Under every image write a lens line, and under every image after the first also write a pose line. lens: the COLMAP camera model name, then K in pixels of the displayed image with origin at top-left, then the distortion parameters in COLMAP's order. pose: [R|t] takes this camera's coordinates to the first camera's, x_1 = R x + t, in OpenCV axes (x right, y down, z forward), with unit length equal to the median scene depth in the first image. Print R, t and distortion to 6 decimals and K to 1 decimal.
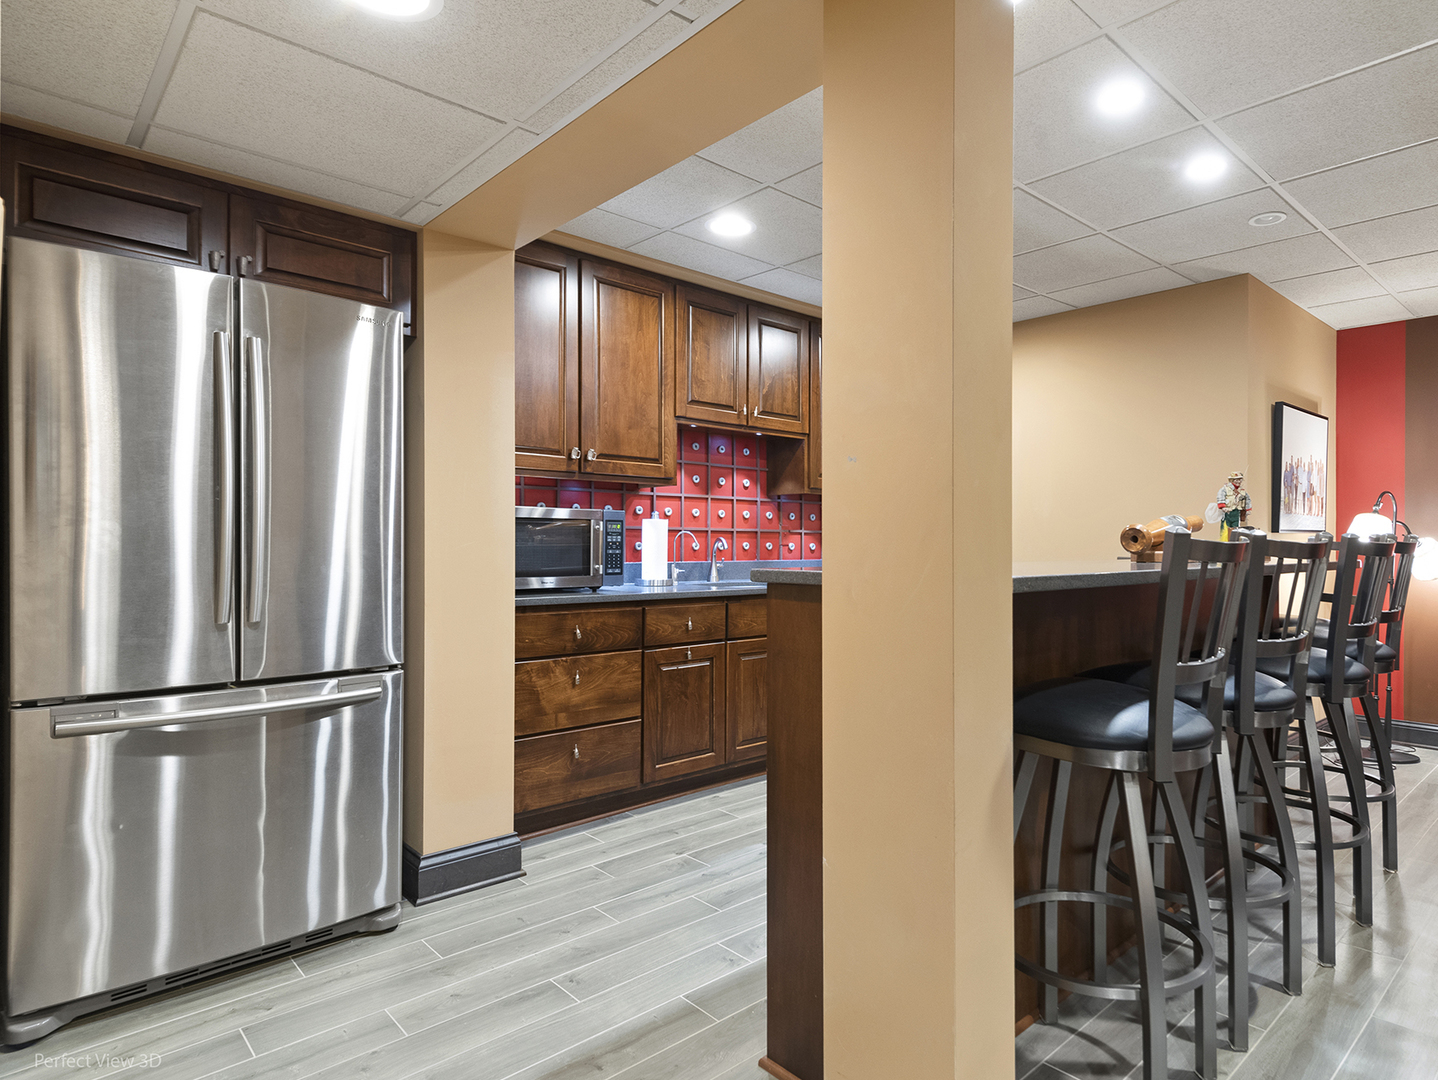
lens RADIAL K [[821.6, 0, 721.0], [0, 821.6, 538.0], [0, 0, 1]] dist [0.000378, 0.000852]
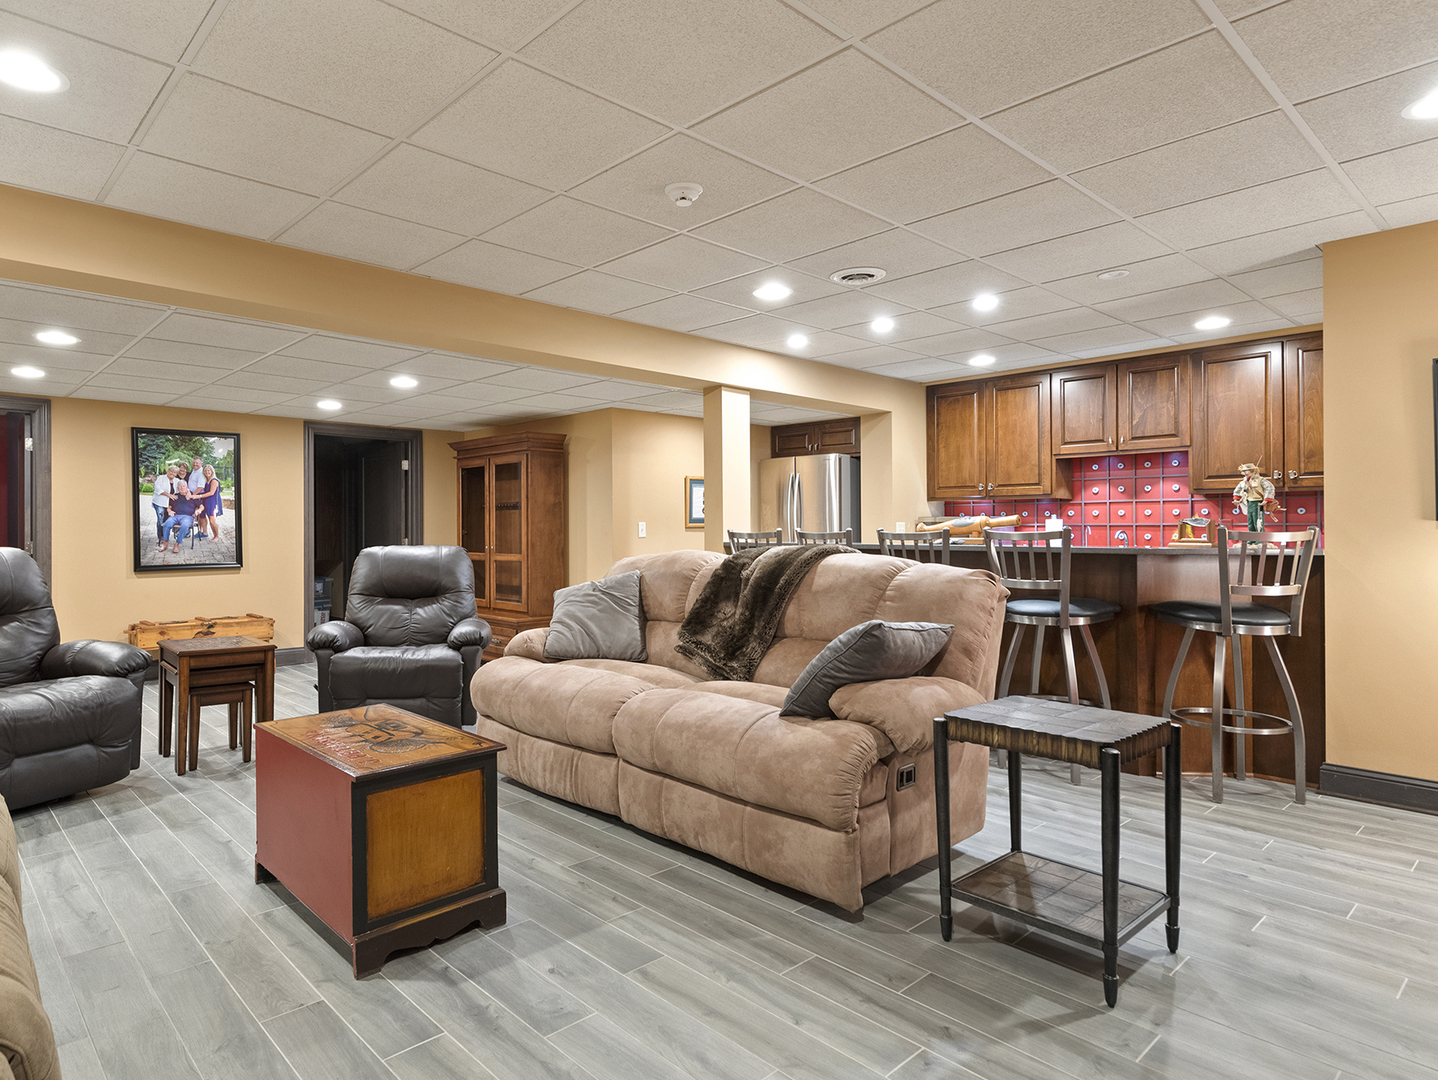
lens RADIAL K [[821.6, 0, 719.3], [0, 821.6, 538.4], [0, 0, 1]] dist [0.000378, 0.000852]
pose [[0.062983, -0.004801, -0.998003, 1.576376], [-0.002429, 0.999985, -0.004963, 0.025810], [0.998012, 0.002737, 0.062970, 0.259615]]
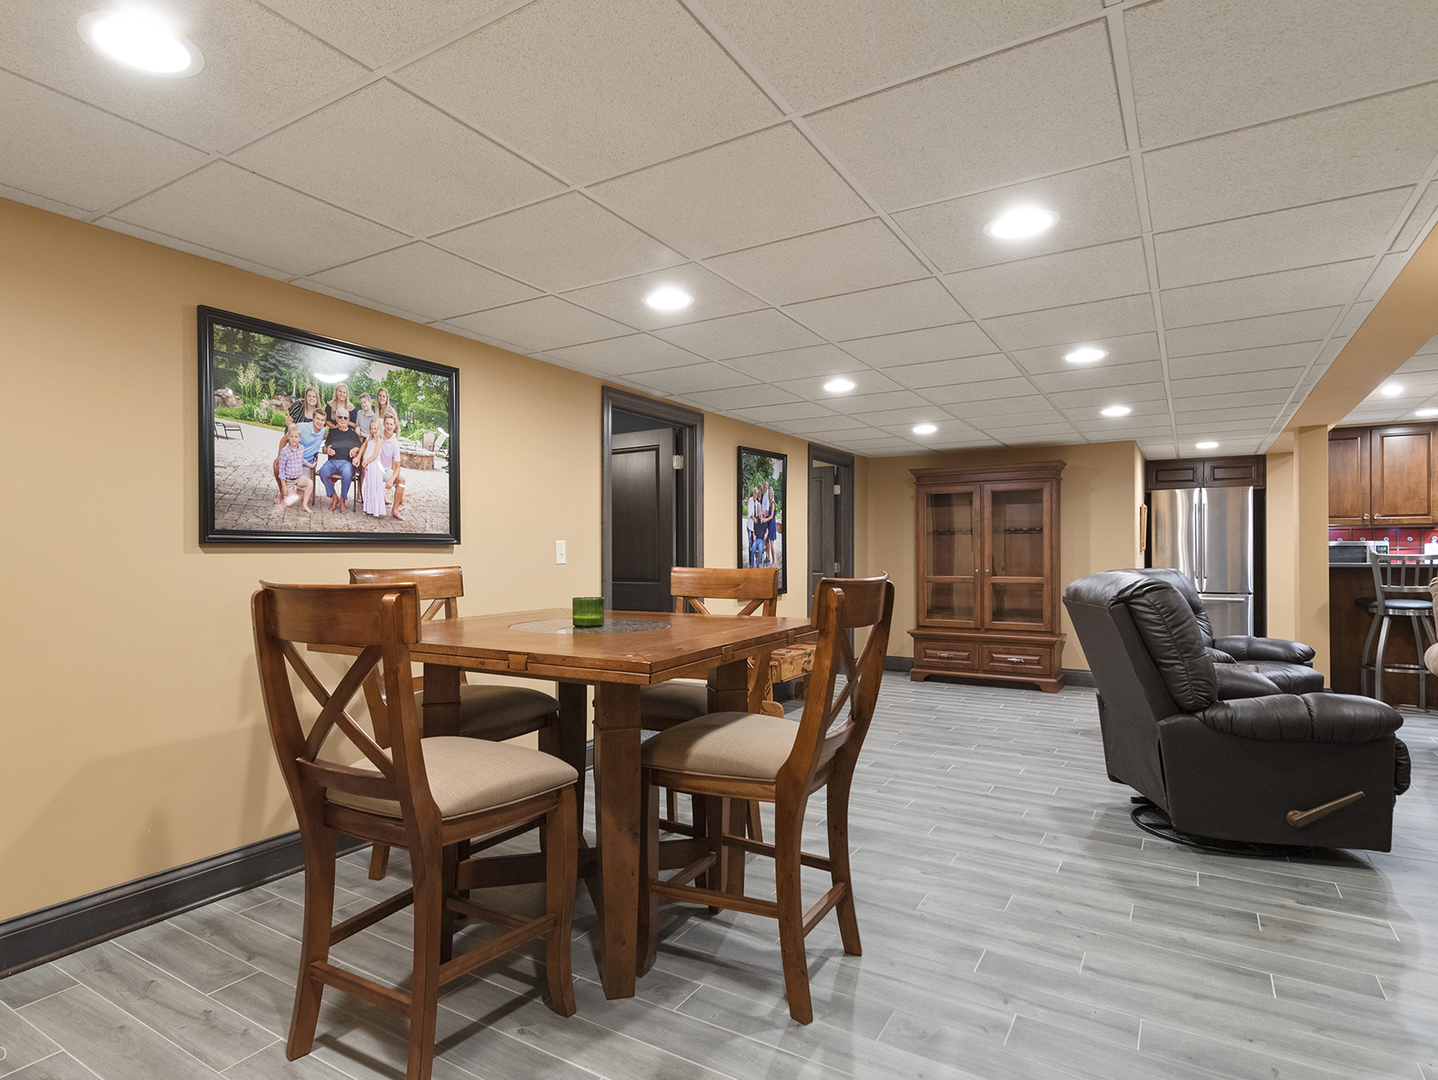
lens RADIAL K [[821.6, 0, 716.0], [0, 821.6, 553.9], [0, 0, 1]] dist [0.000378, 0.000852]
pose [[0.315625, -0.017293, -0.948726, 1.321759], [0.005273, 0.999850, -0.016471, 0.026790], [0.948869, 0.000196, 0.315669, -1.334101]]
